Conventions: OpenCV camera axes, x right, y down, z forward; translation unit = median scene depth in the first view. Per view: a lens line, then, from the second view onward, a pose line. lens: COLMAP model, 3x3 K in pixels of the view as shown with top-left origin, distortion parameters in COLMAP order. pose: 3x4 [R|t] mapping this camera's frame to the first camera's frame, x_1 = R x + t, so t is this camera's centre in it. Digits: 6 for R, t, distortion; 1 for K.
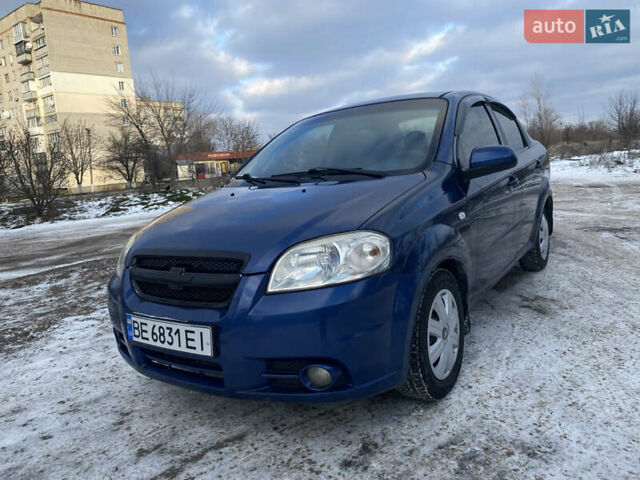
lens RADIAL K [[486.8, 0, 309.6], [0, 486.8, 238.4], [0, 0, 1]] dist [0.040497, -0.048945]
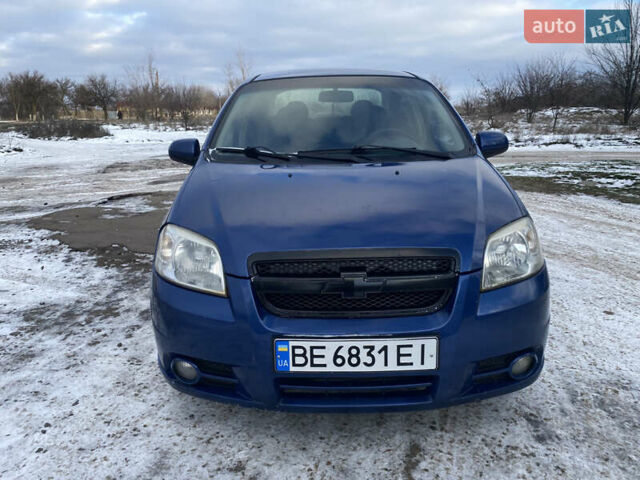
lens RADIAL K [[486.8, 0, 309.6], [0, 486.8, 238.4], [0, 0, 1]] dist [0.040497, -0.048945]
pose [[0.817369, -0.067599, 0.572135, -0.824541], [0.026335, 0.996438, 0.080109, -0.067088], [-0.575512, -0.050412, 0.816238, 0.392044]]
